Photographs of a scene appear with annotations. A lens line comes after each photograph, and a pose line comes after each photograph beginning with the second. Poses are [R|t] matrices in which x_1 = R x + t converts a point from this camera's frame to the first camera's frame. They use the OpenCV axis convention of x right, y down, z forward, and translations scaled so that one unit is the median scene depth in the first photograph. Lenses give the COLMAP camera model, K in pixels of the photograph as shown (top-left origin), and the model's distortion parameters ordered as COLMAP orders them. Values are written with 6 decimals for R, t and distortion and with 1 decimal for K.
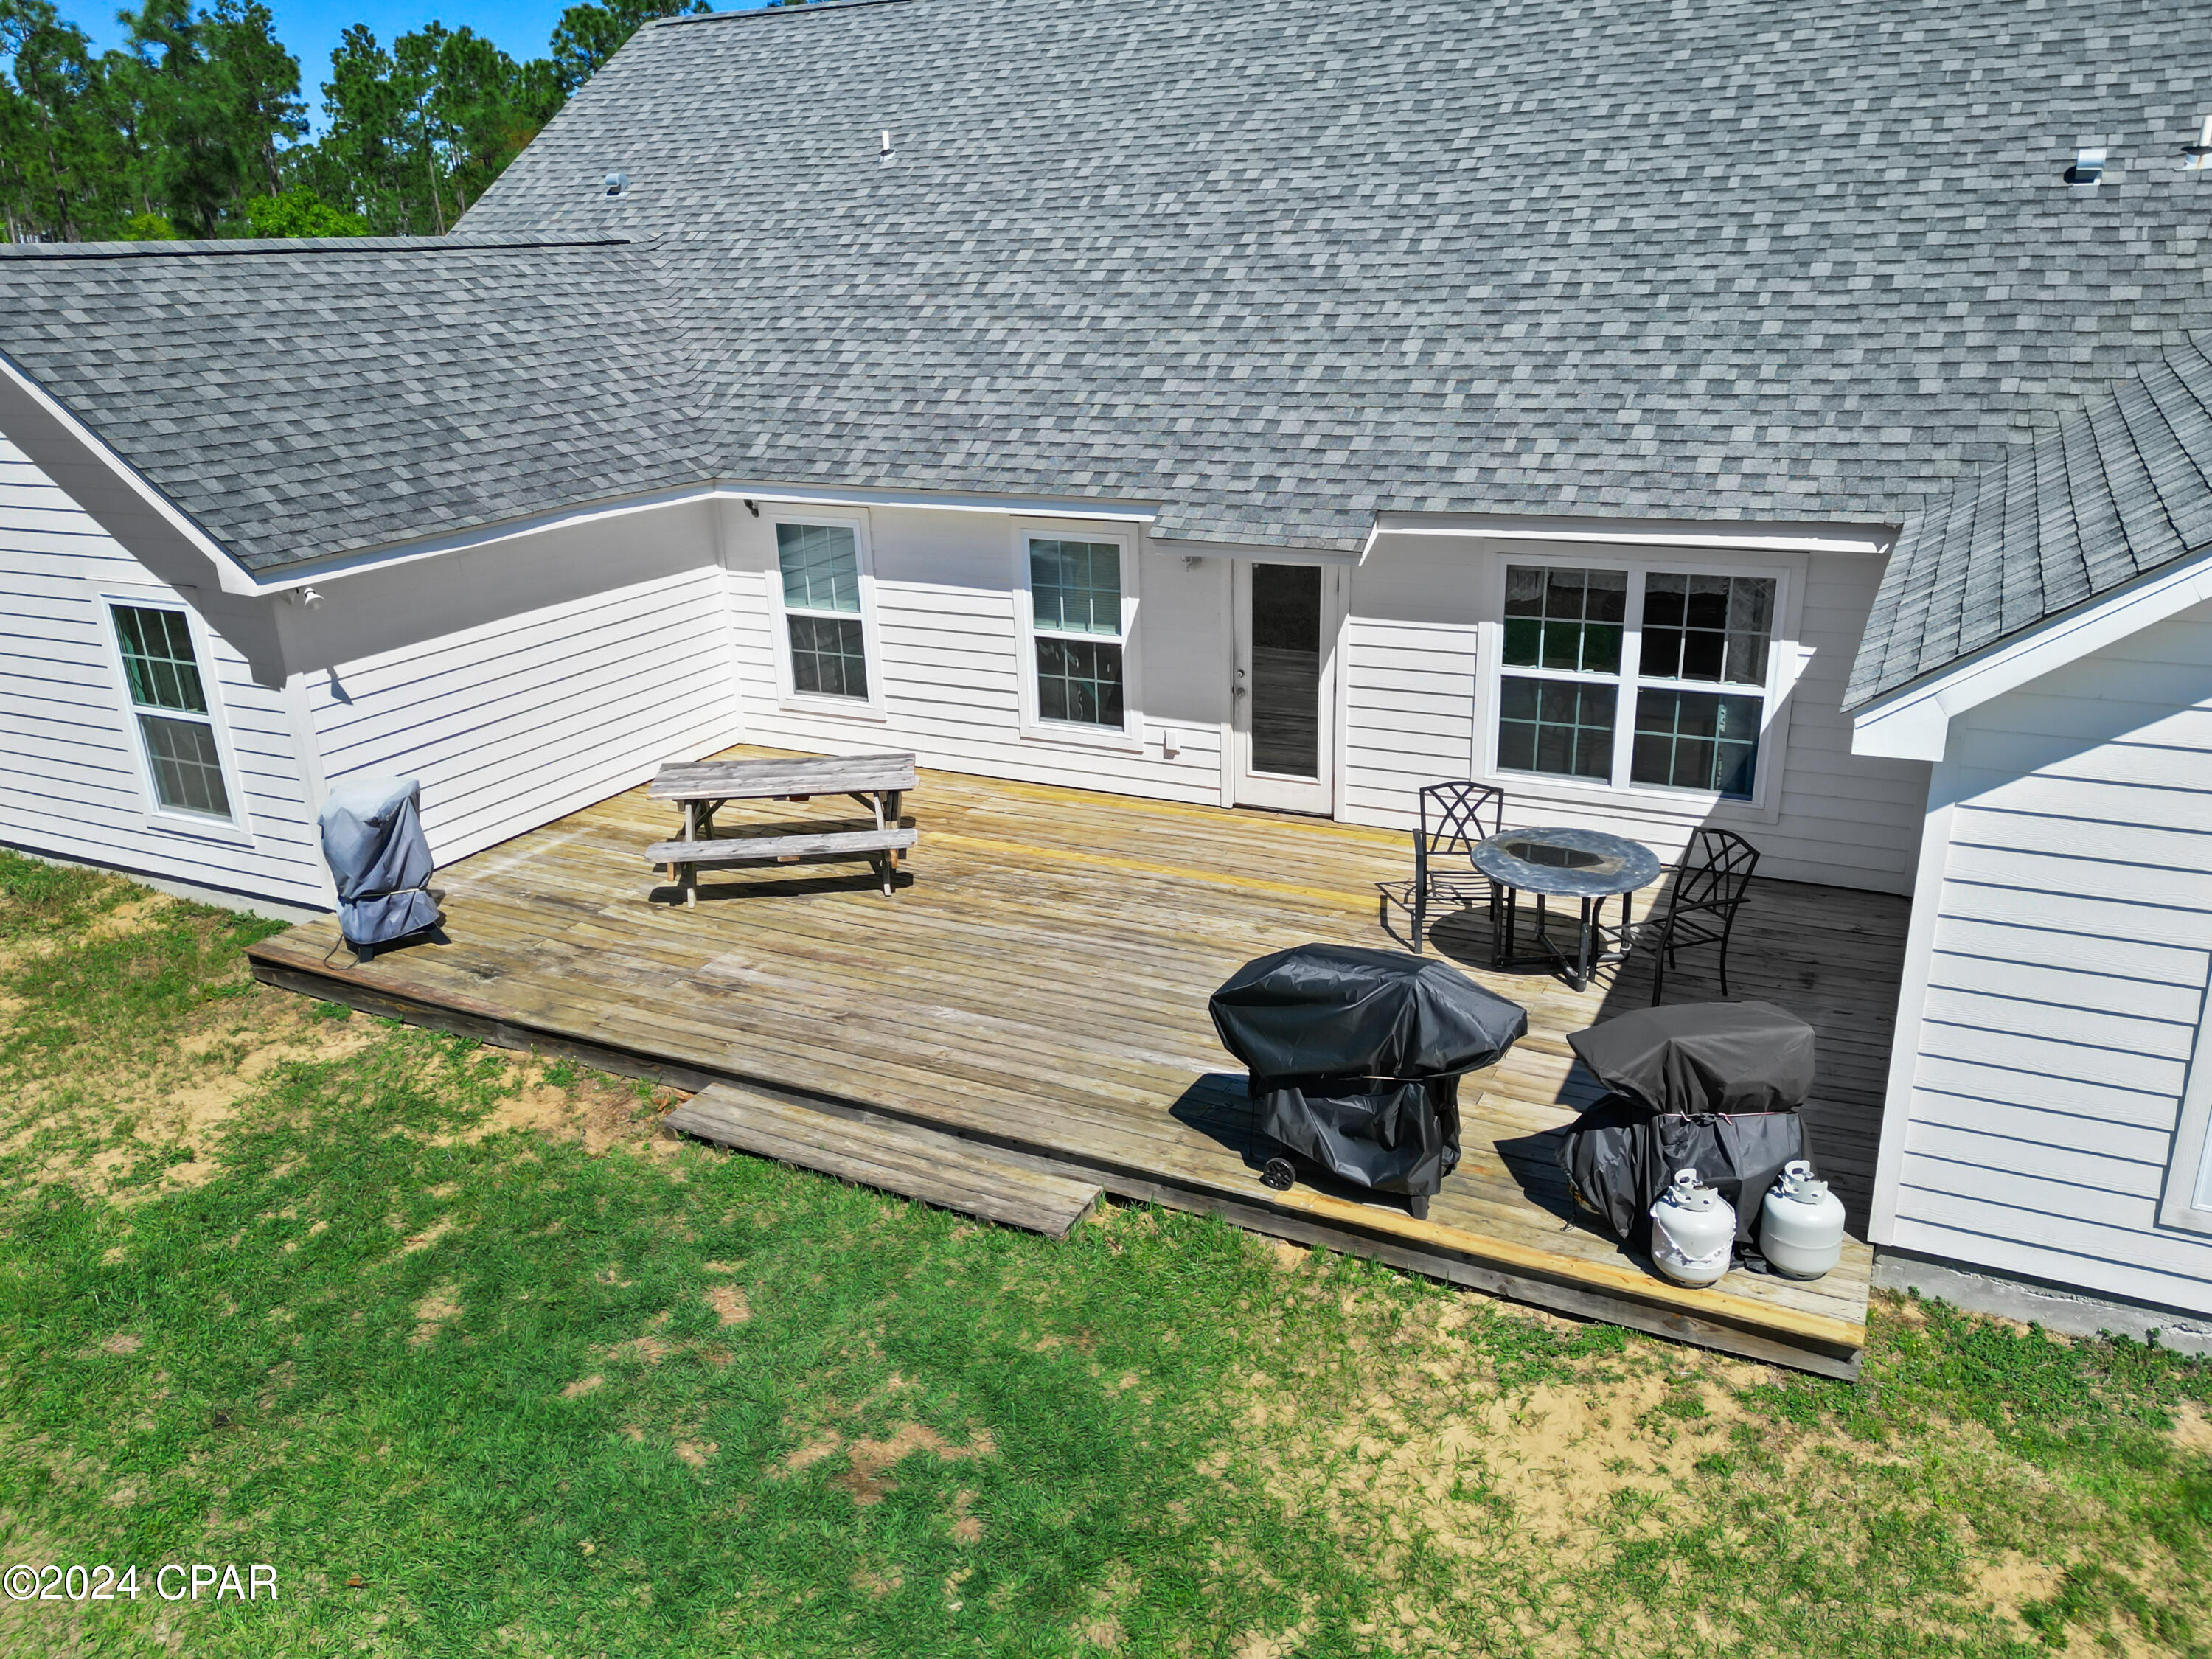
lens RADIAL K [[1646.2, 0, 1107.3], [0, 1646.2, 850.5], [0, 0, 1]] dist [0.045512, -0.037461]
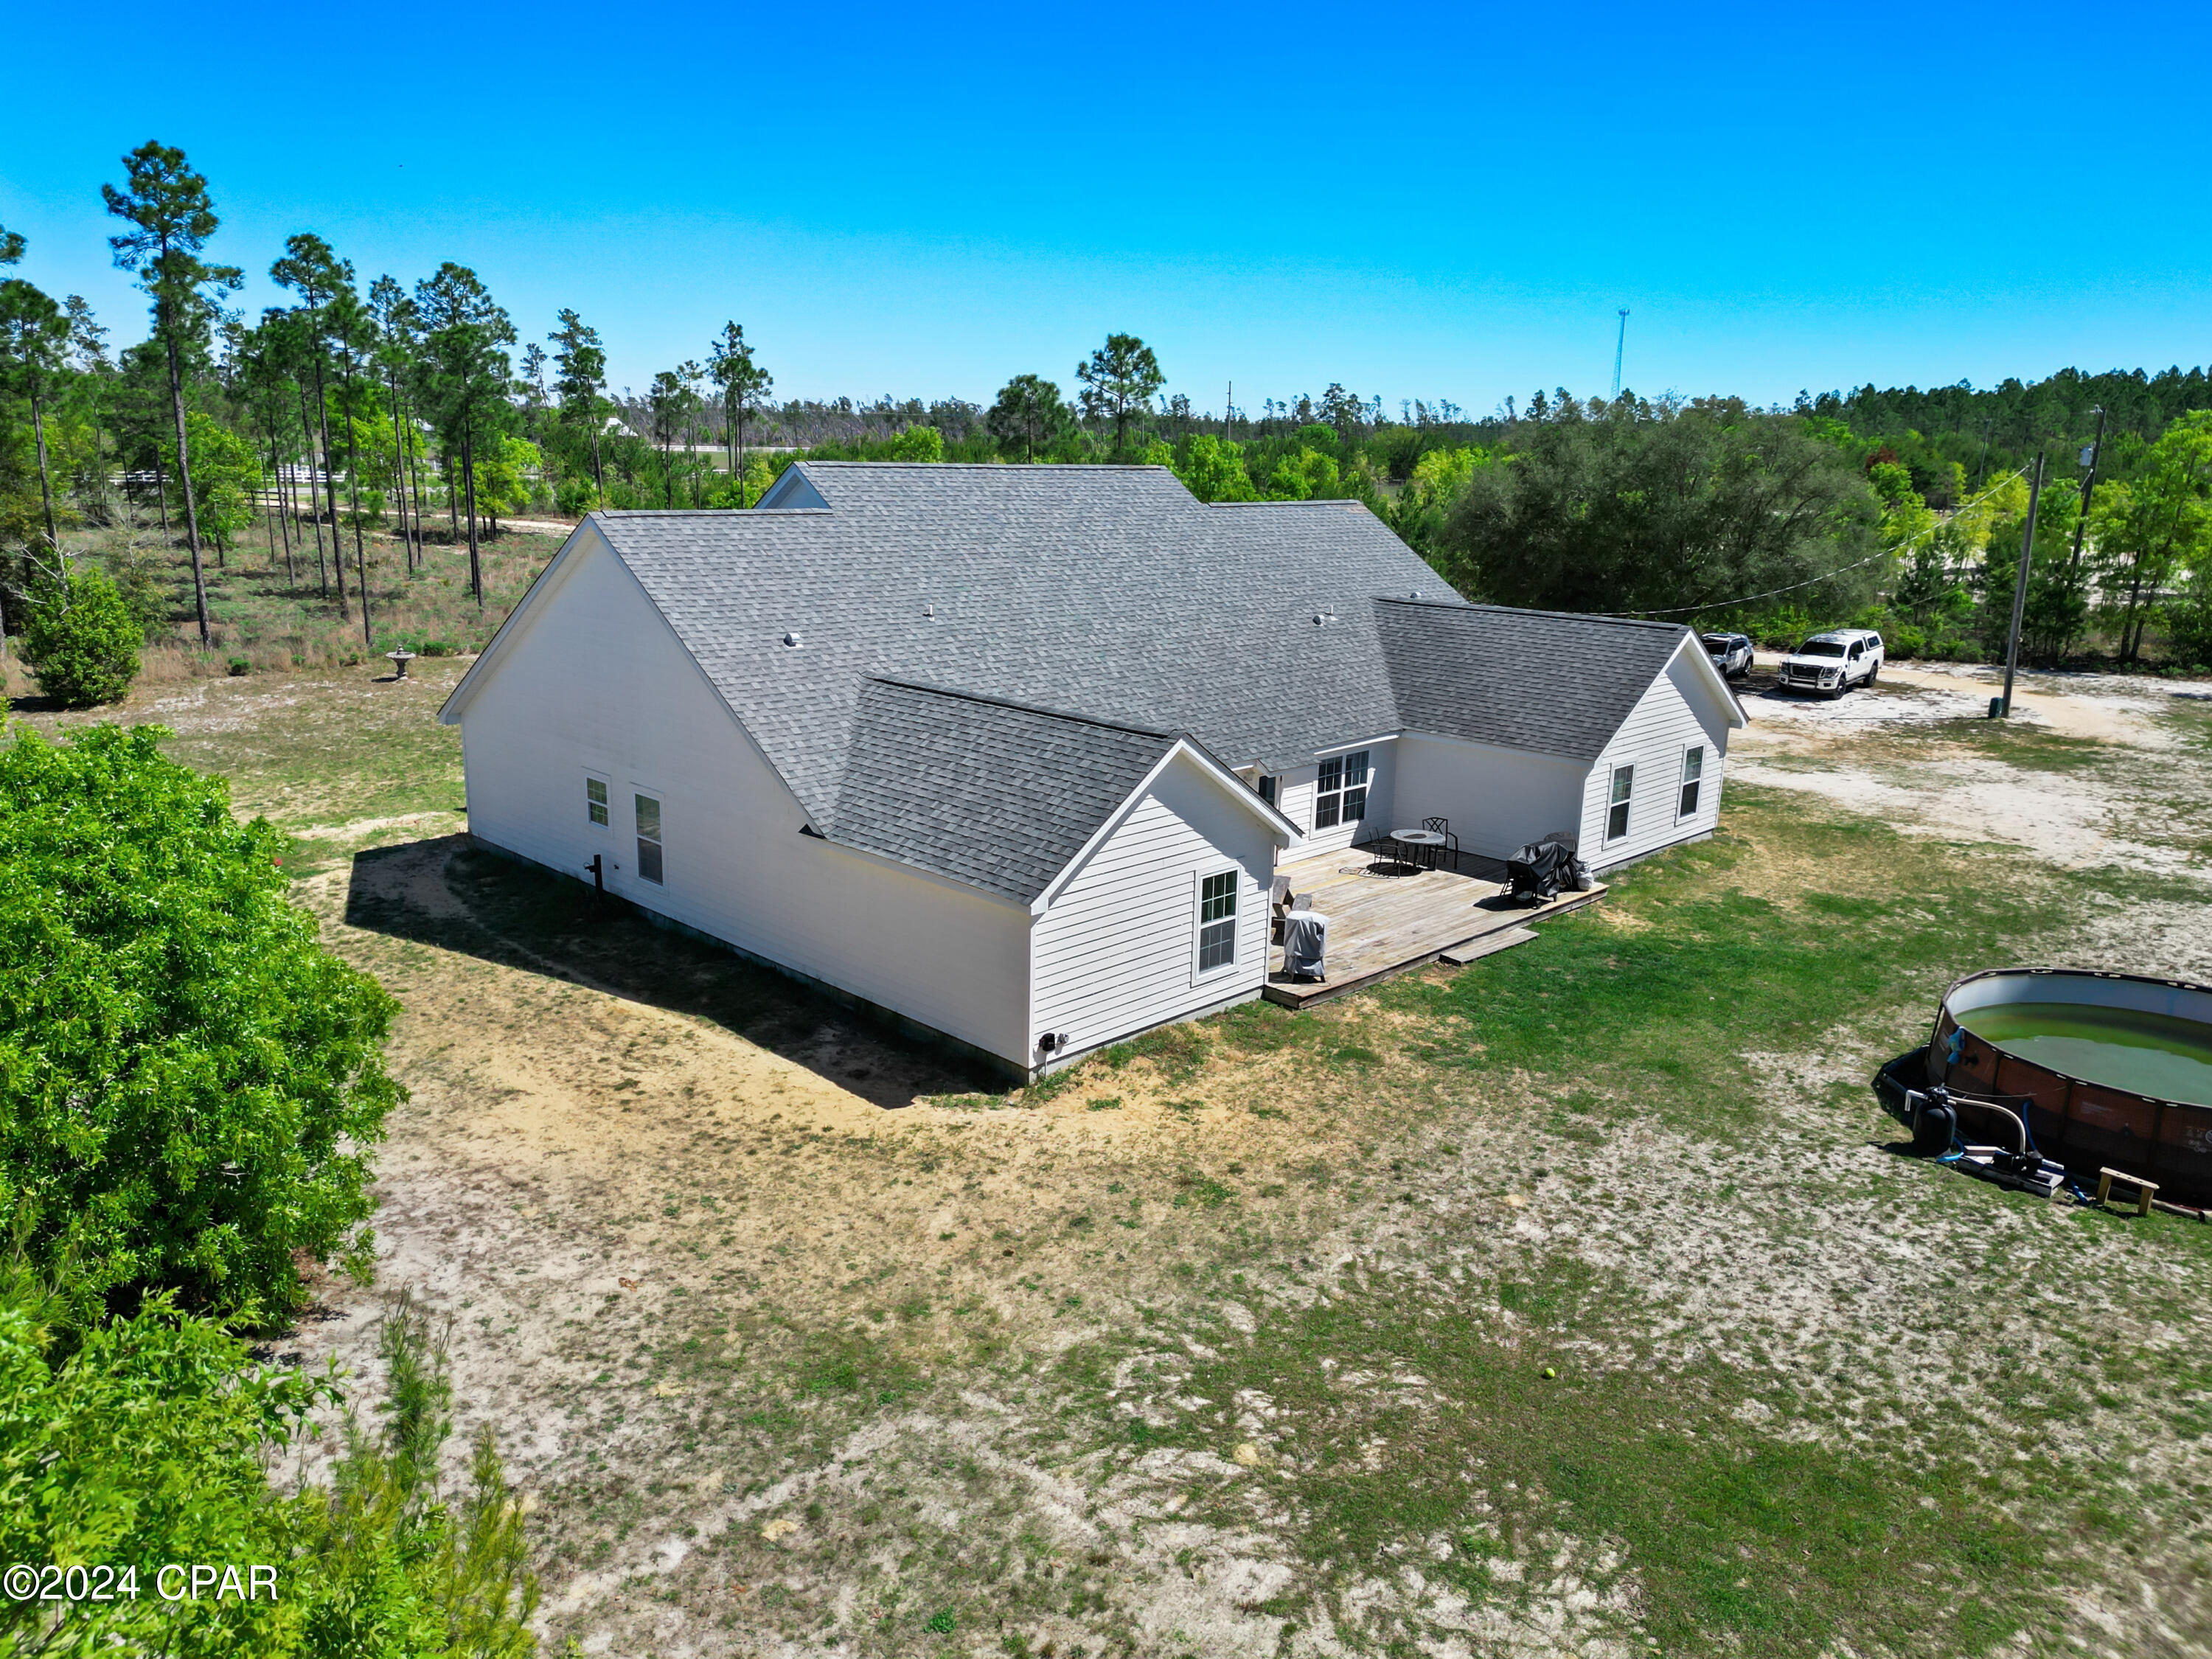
lens RADIAL K [[1556.7, 0, 1089.9], [0, 1556.7, 837.5], [0, 0, 1]] dist [0.055257, -0.027625]
pose [[0.313803, -0.198852, 0.928432, -2.432095], [0.298591, 0.948881, 0.102310, -0.436613], [-0.901316, 0.245117, 0.357137, 0.391405]]
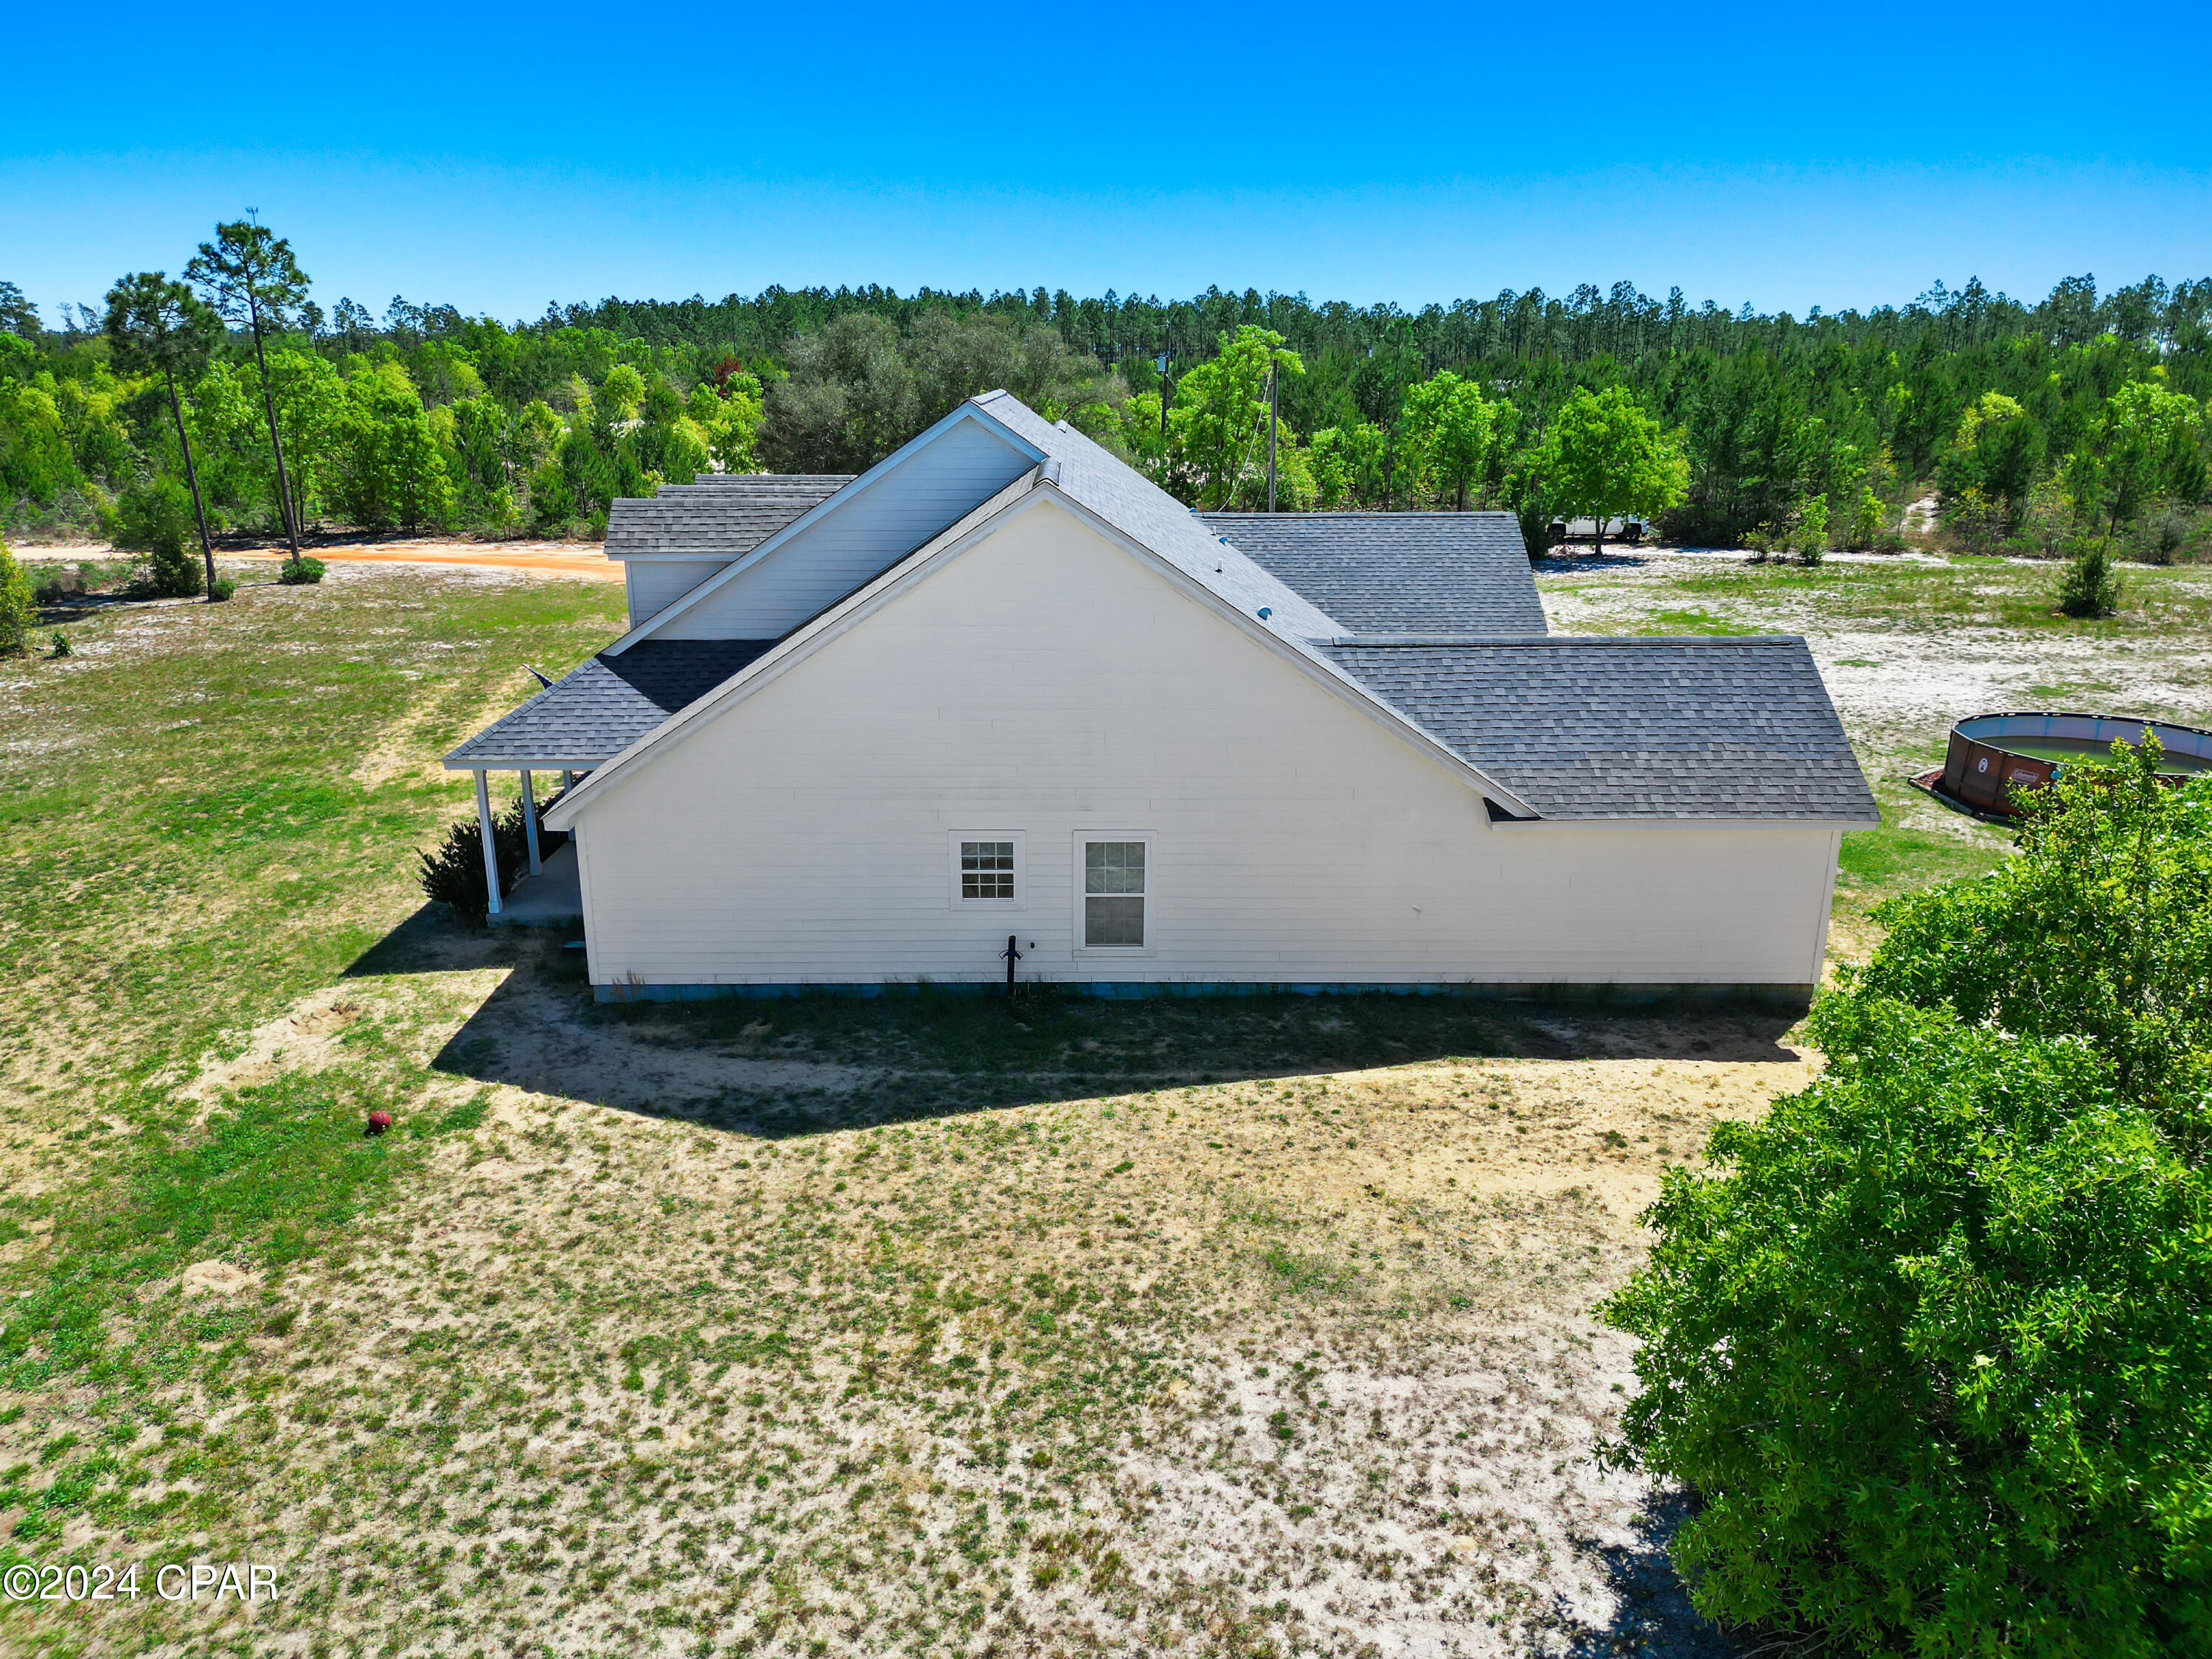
lens RADIAL K [[1556.7, 0, 1092.7], [0, 1556.7, 823.7], [0, 0, 1]] dist [0.055257, -0.027625]
pose [[-0.447866, -0.222859, 0.865881, -2.025766], [0.323833, 0.862253, 0.389424, -1.155262], [-0.833396, 0.454811, -0.314005, 2.313545]]
